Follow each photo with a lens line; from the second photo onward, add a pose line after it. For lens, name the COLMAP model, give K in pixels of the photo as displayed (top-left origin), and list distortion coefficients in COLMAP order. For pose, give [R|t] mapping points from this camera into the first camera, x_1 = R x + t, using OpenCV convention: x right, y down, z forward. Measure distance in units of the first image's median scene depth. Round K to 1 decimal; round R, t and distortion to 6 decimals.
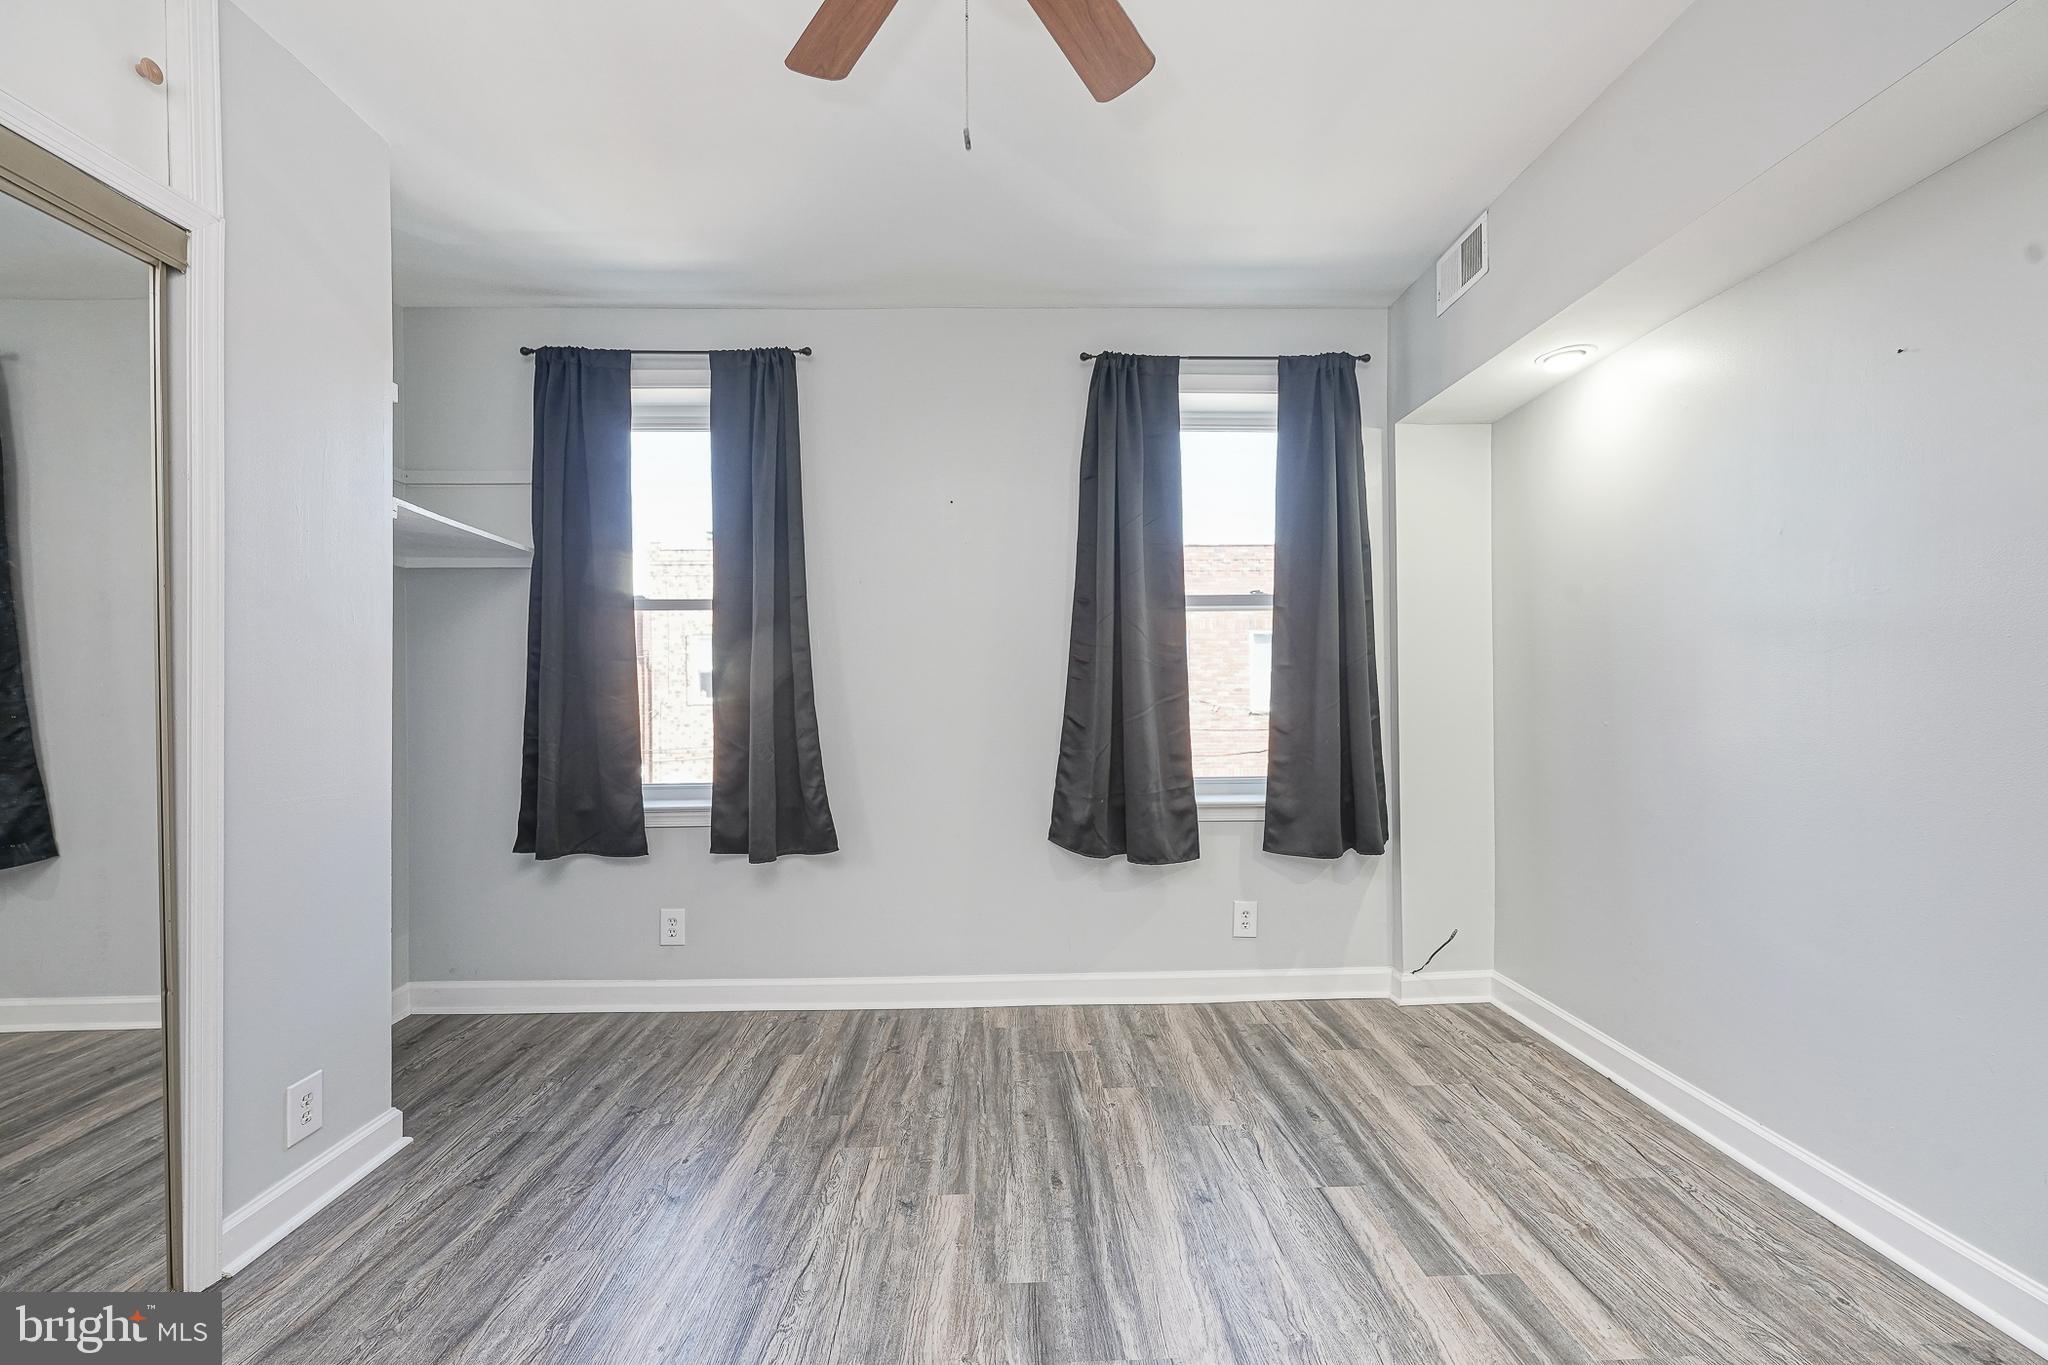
lens RADIAL K [[822.8, 0, 1011.9], [0, 822.8, 689.9], [0, 0, 1]] dist [-0.001195, -0.000684]
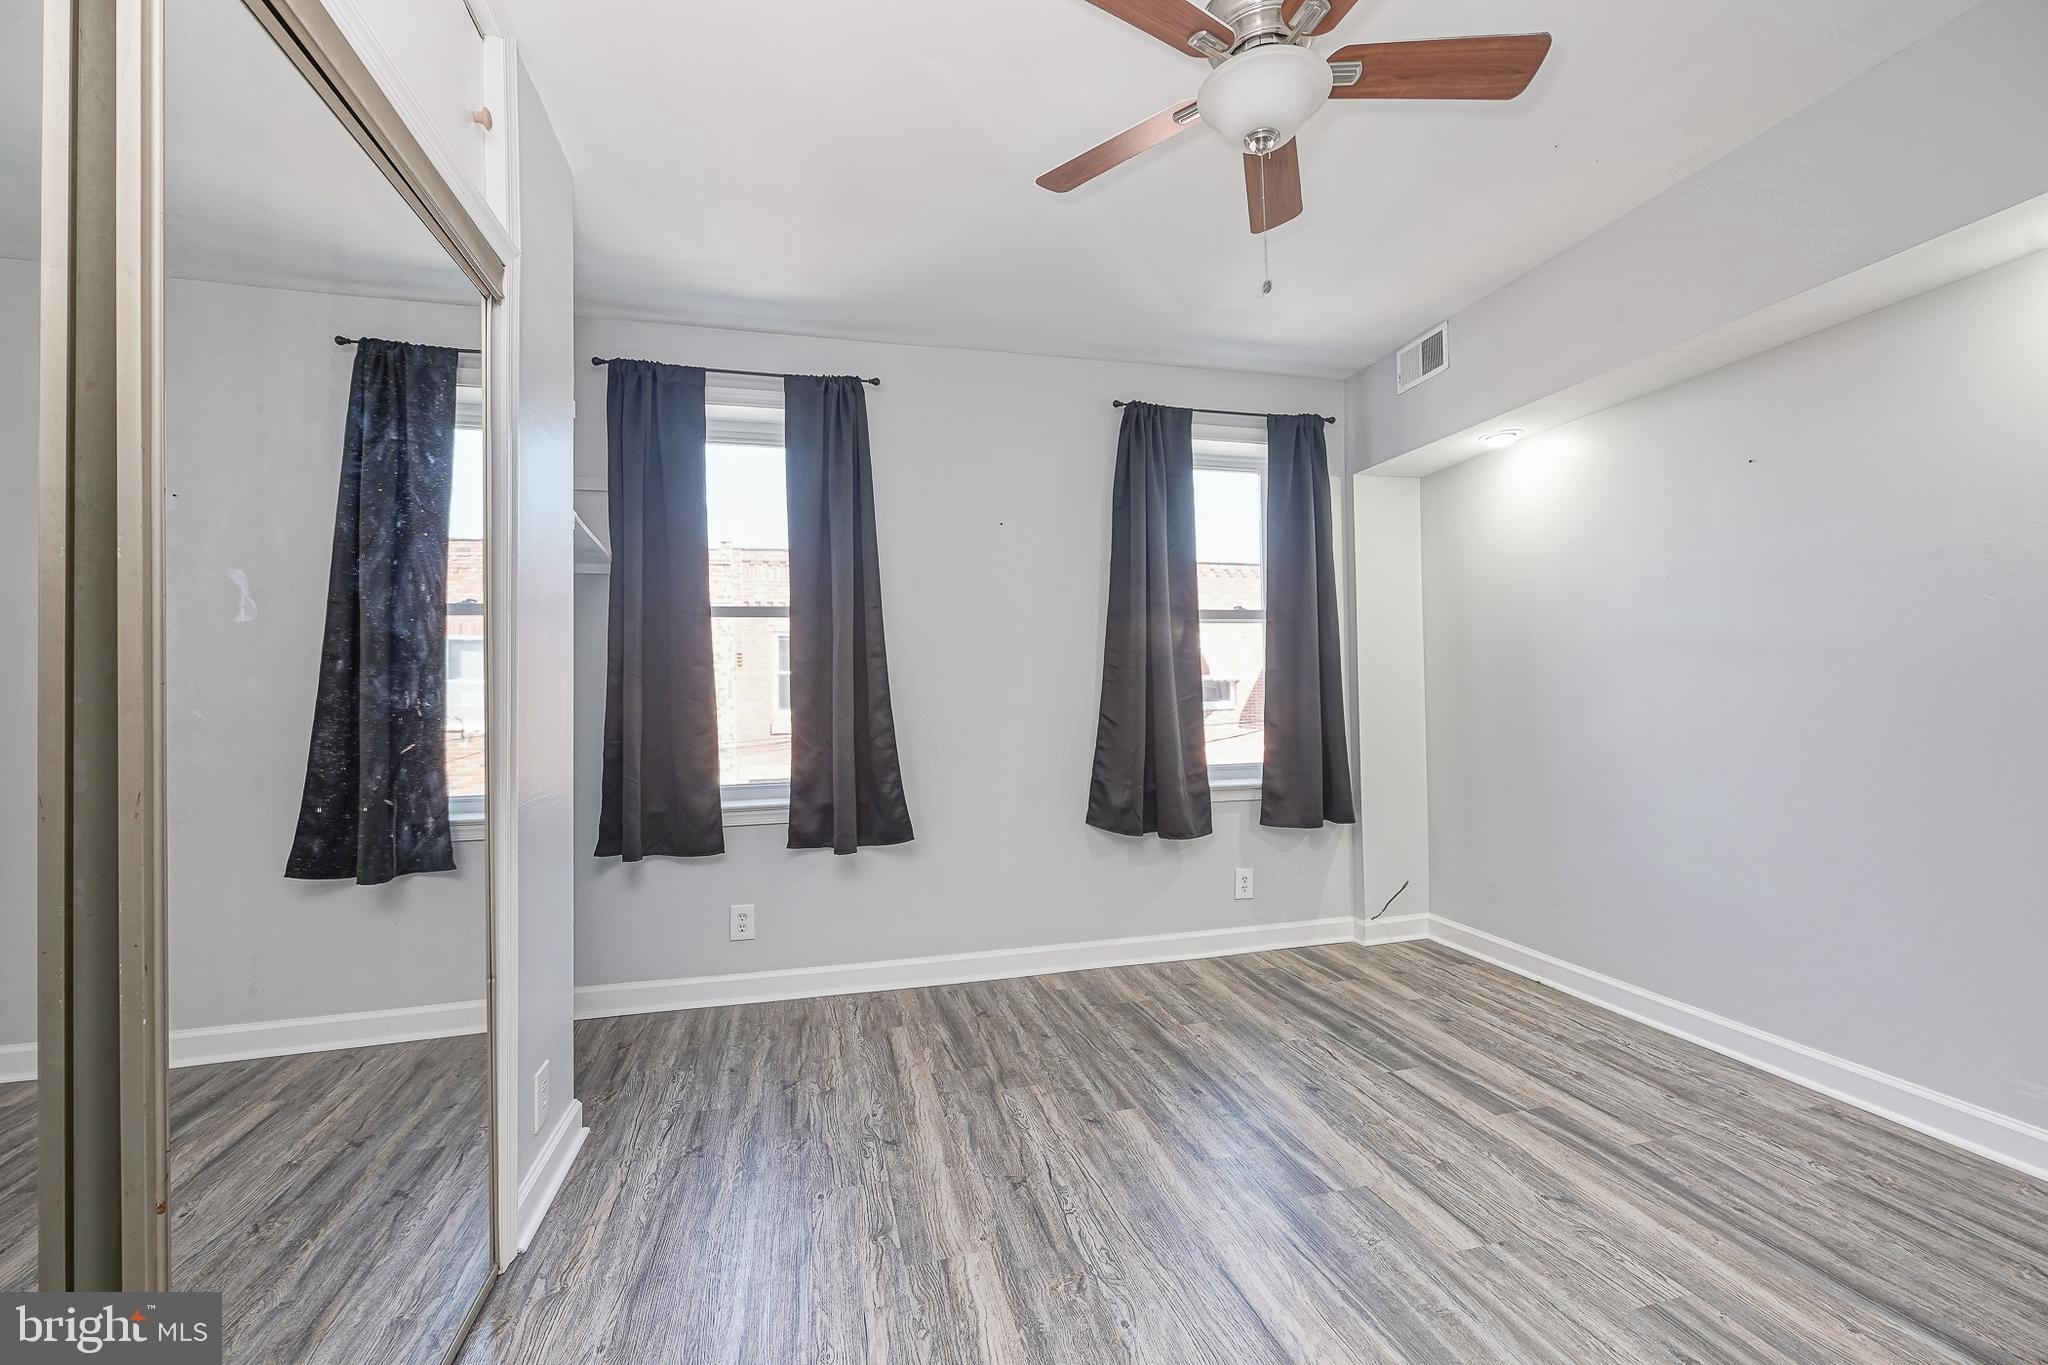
lens RADIAL K [[822.8, 0, 1020.0], [0, 822.8, 678.6], [0, 0, 1]] dist [-0.001195, -0.000684]
pose [[0.976337, -0.003733, 0.216223, -0.306329], [0.007575, 0.999828, -0.016941, 0.001160], [-0.216122, 0.018178, 0.976197, -0.098440]]
